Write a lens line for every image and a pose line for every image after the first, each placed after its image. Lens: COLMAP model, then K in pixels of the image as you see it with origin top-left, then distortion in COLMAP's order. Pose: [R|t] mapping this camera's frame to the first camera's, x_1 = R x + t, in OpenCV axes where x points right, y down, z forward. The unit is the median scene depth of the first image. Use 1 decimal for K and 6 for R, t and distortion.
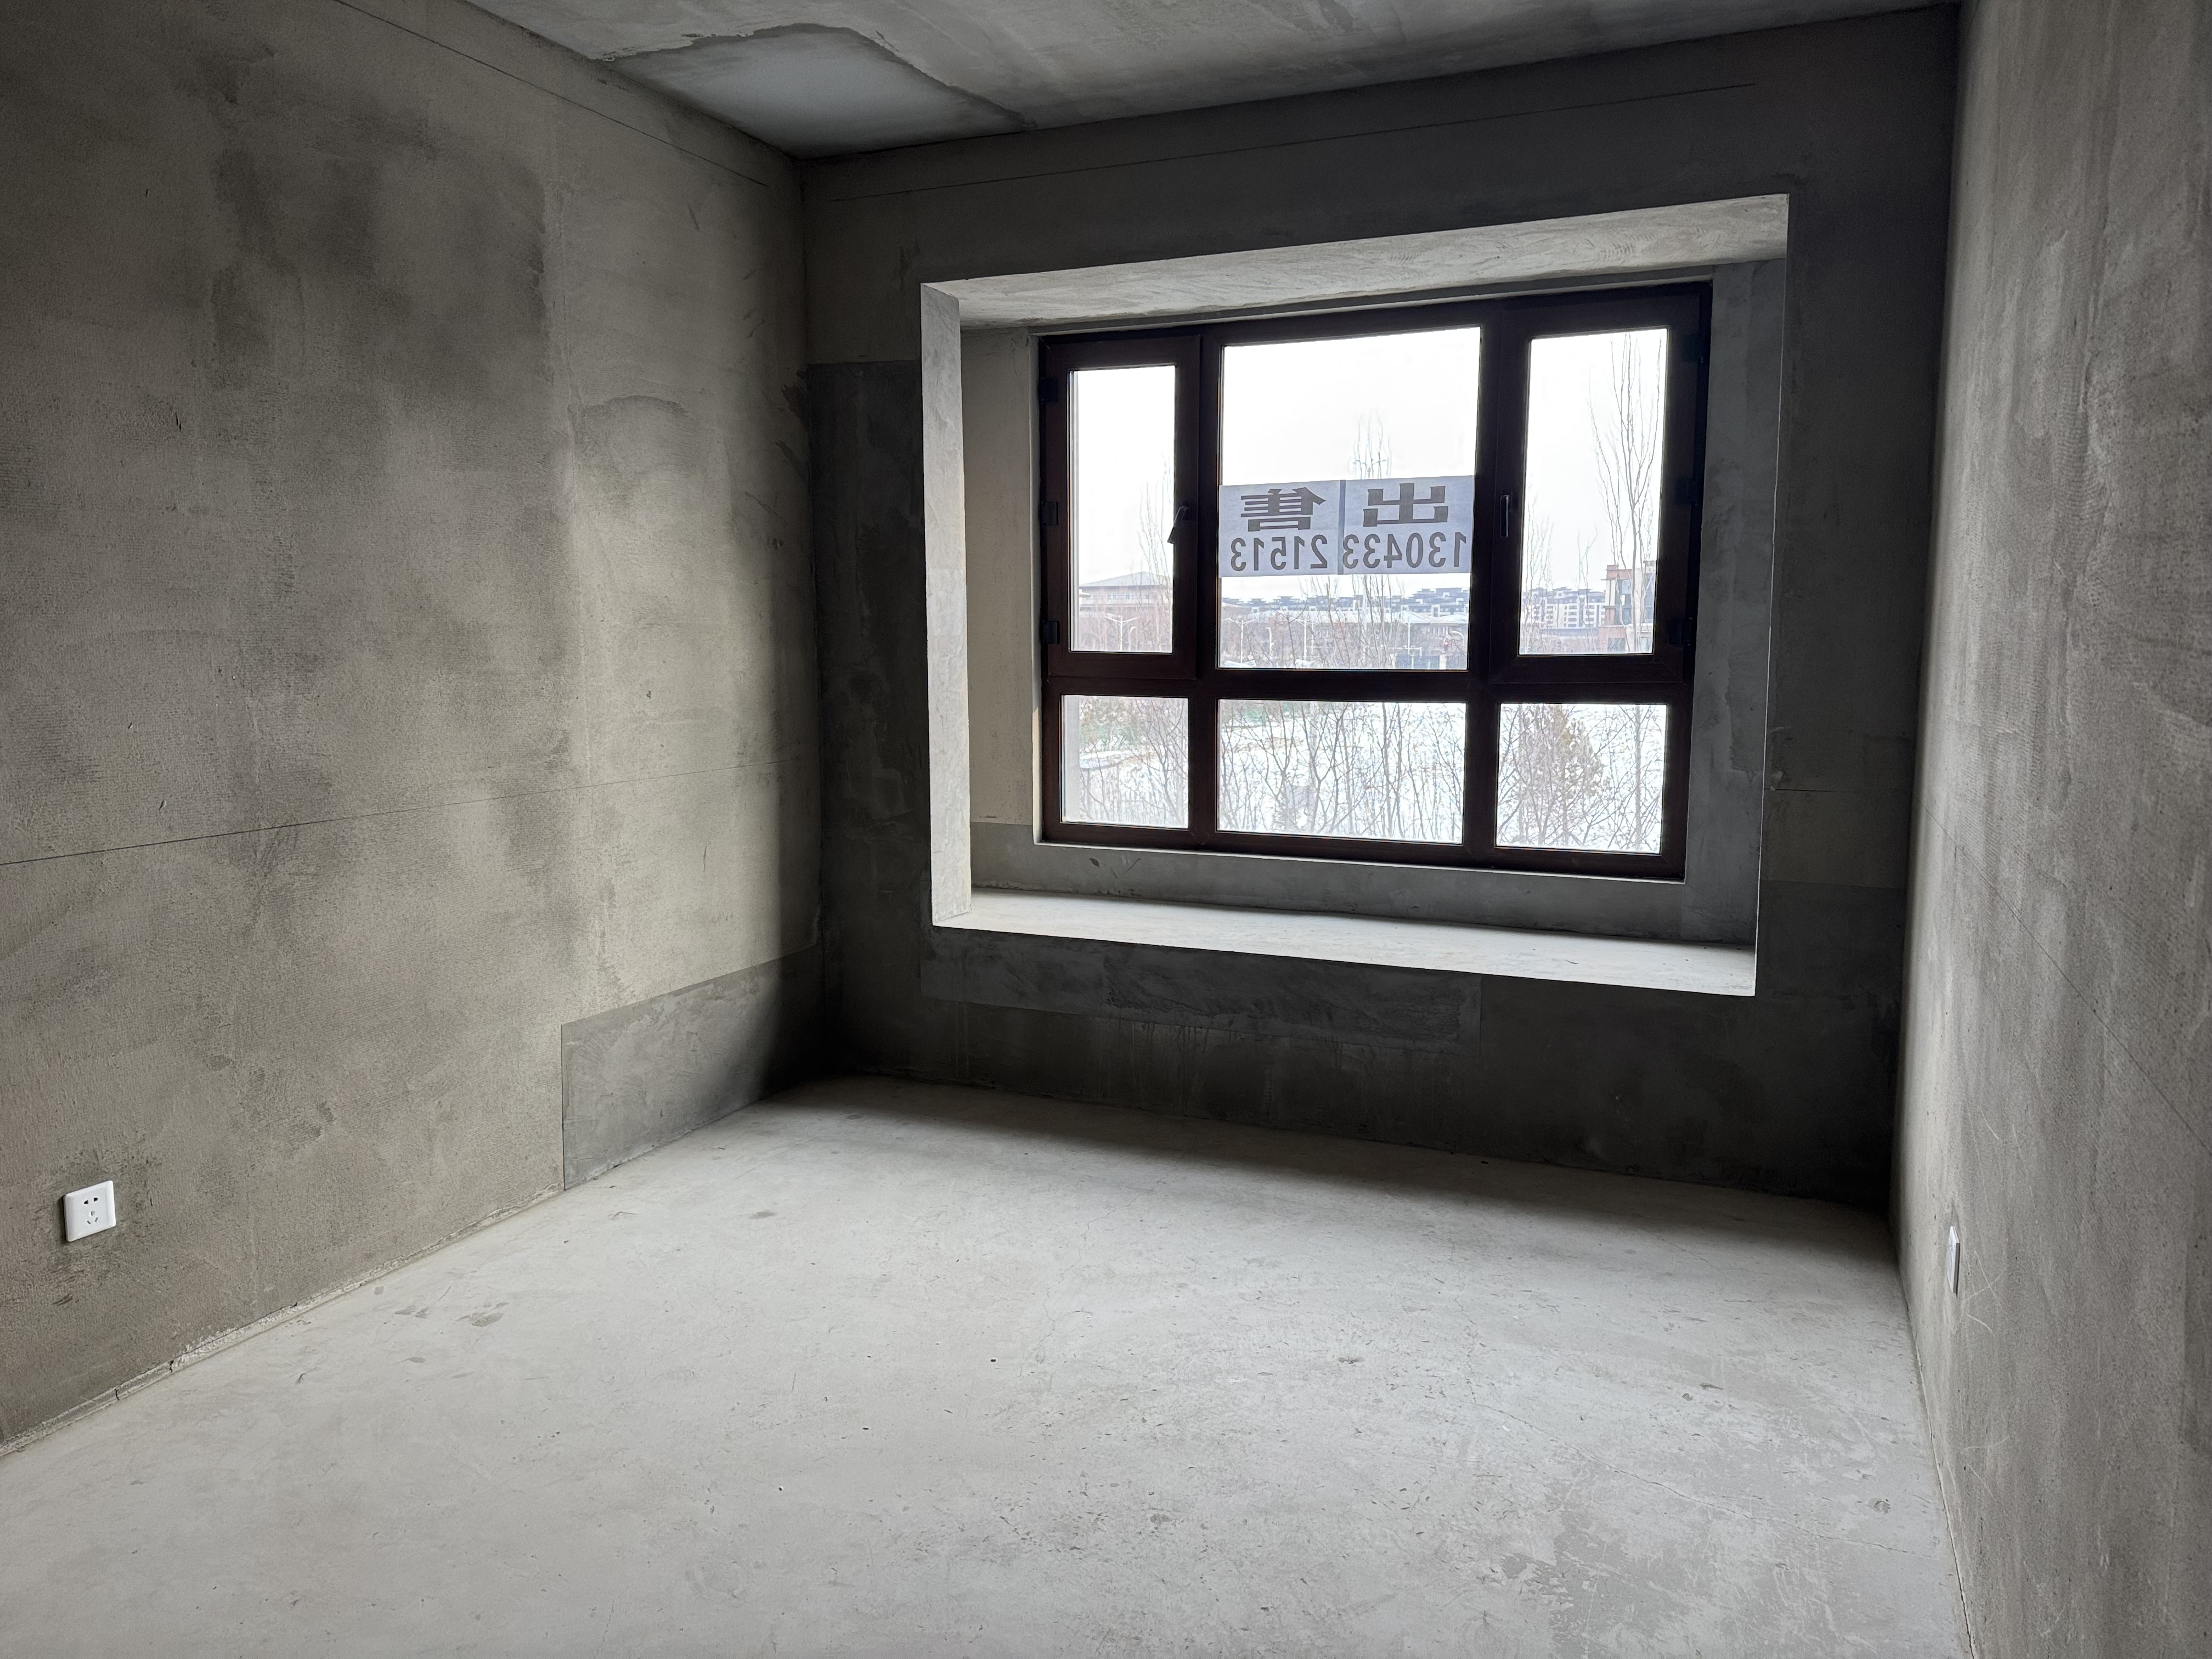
lens RADIAL K [[1581.1, 0, 1106.0], [0, 1581.1, 829.5], [0, 0, 1]] dist [0.056377, 0.000347]
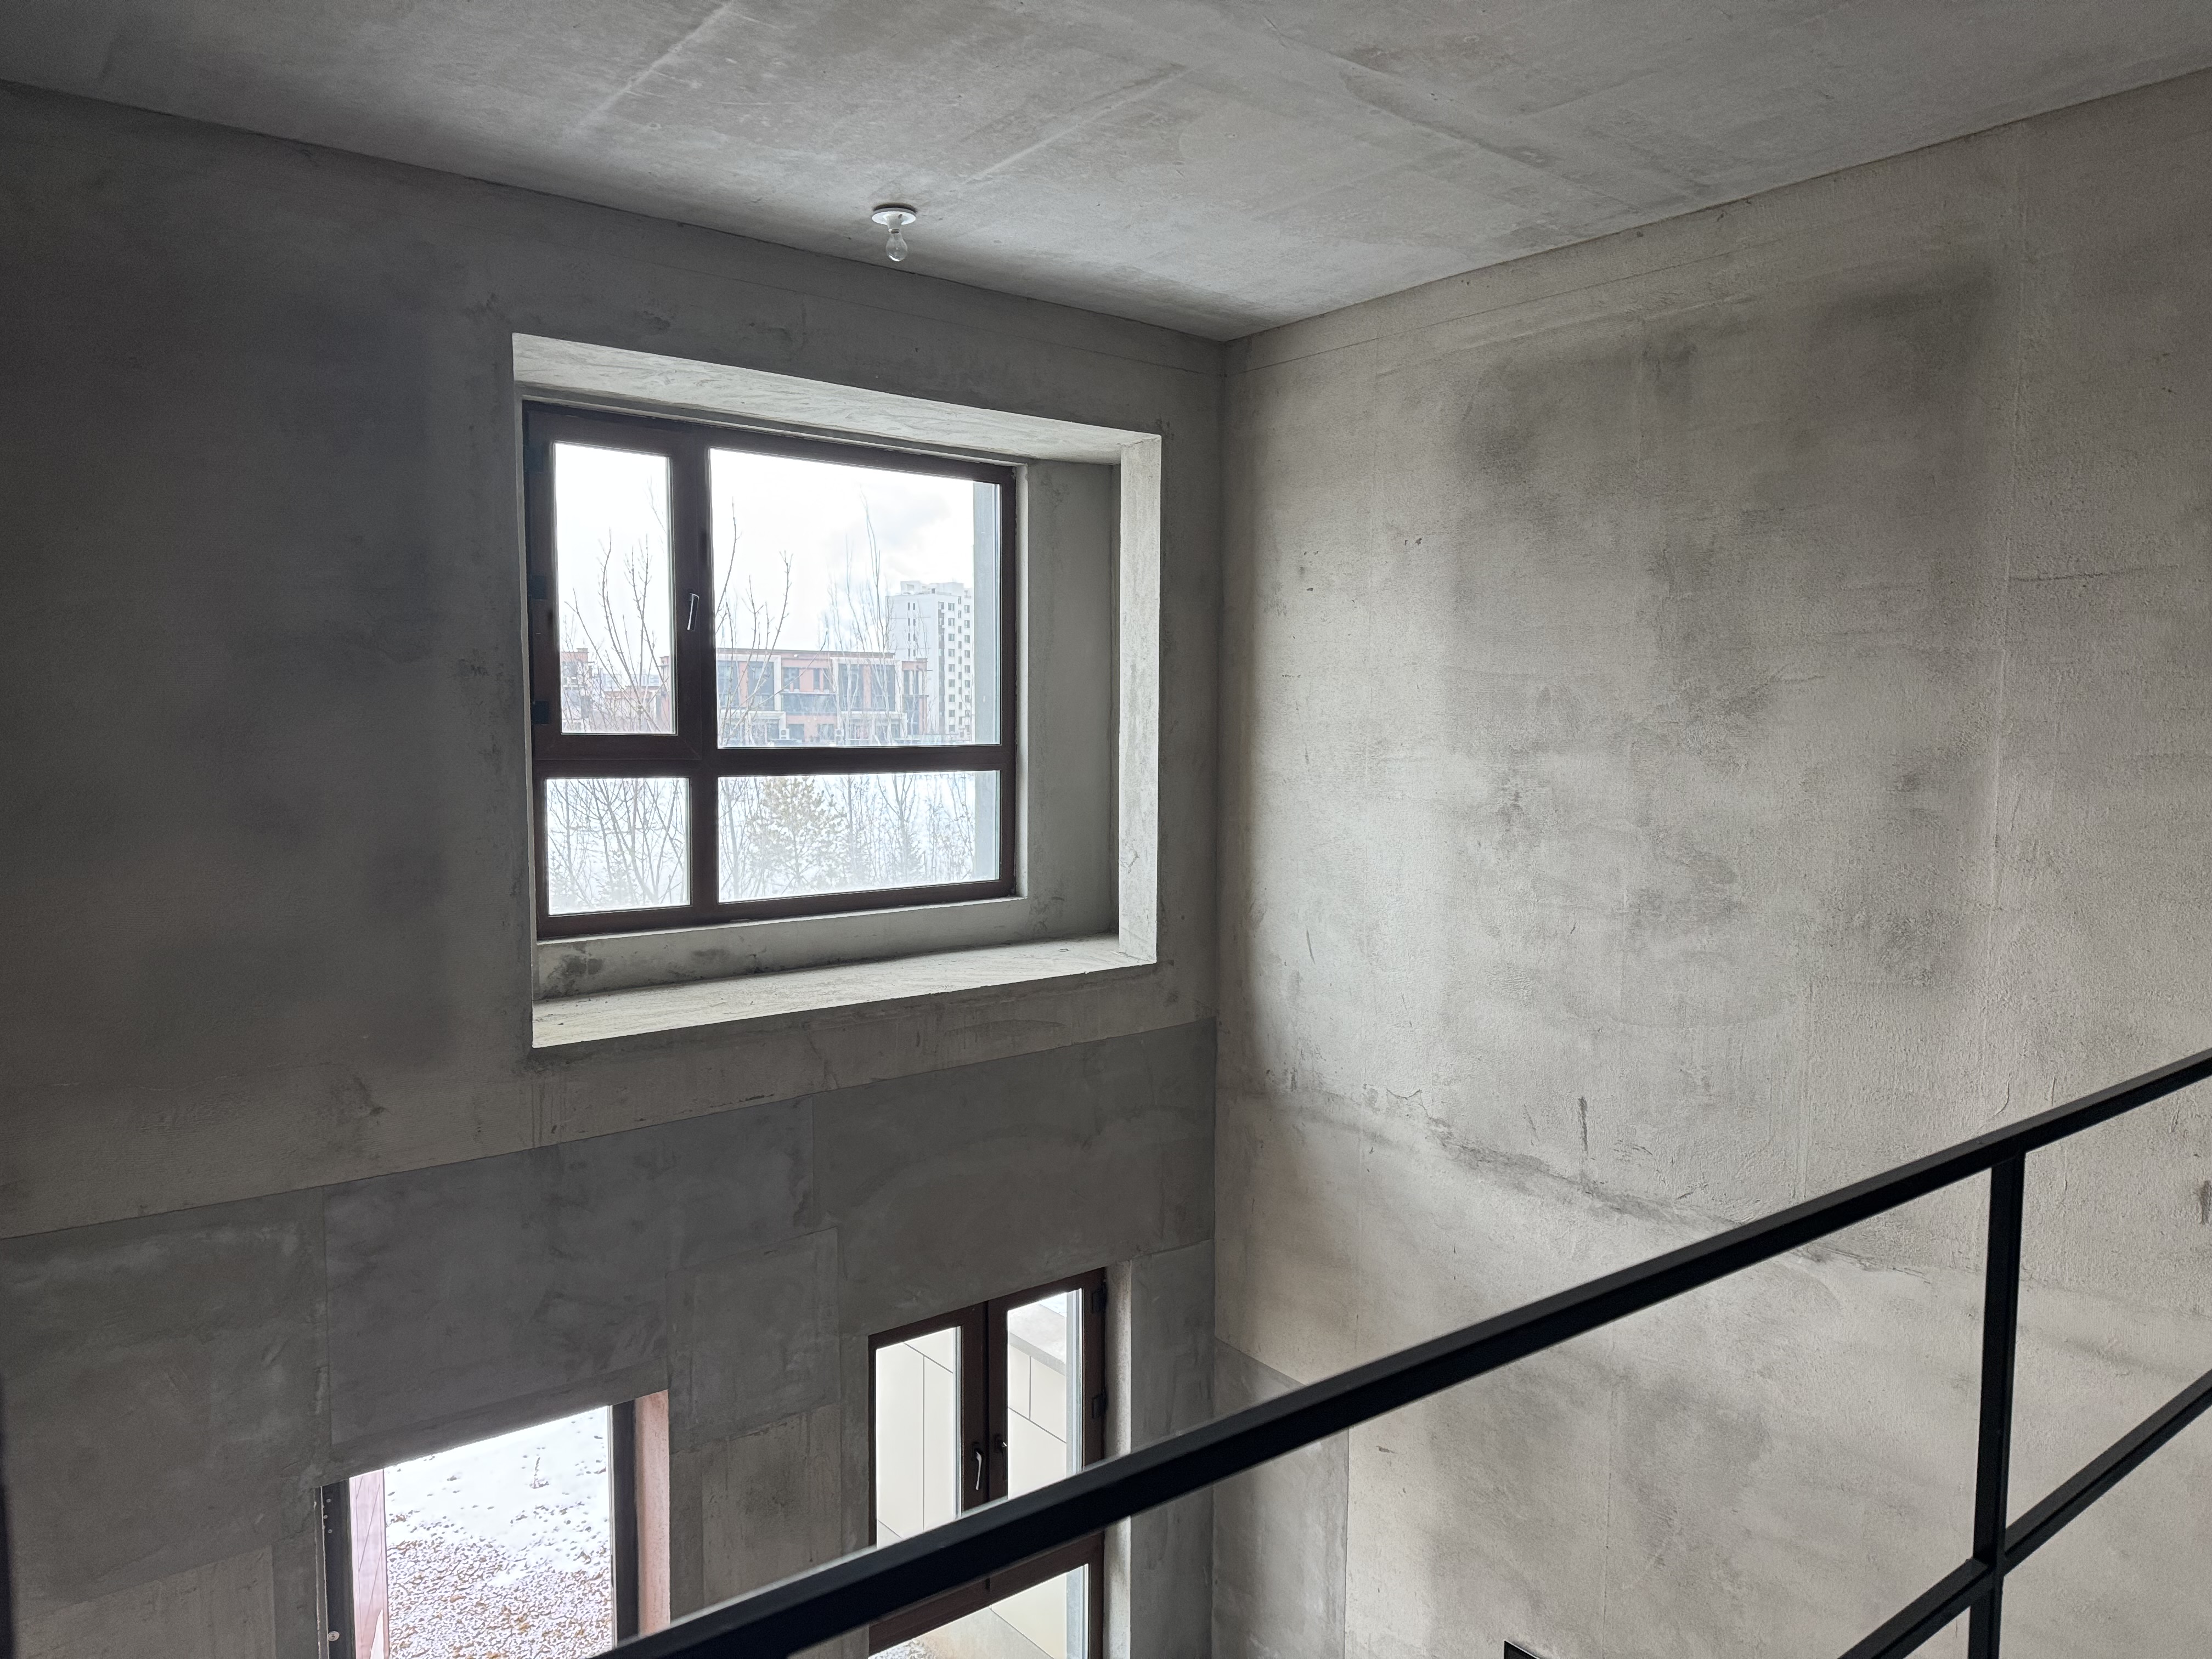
lens RADIAL K [[1527.8, 0, 1106.0], [0, 1527.8, 829.5], [0, 0, 1]] dist [-0.001230, 0.000533]
pose [[0.472647, -0.065106, 0.878844, -0.695143], [0.106255, 0.994202, 0.016507, -0.037067], [-0.874823, 0.085580, 0.476825, 0.293917]]
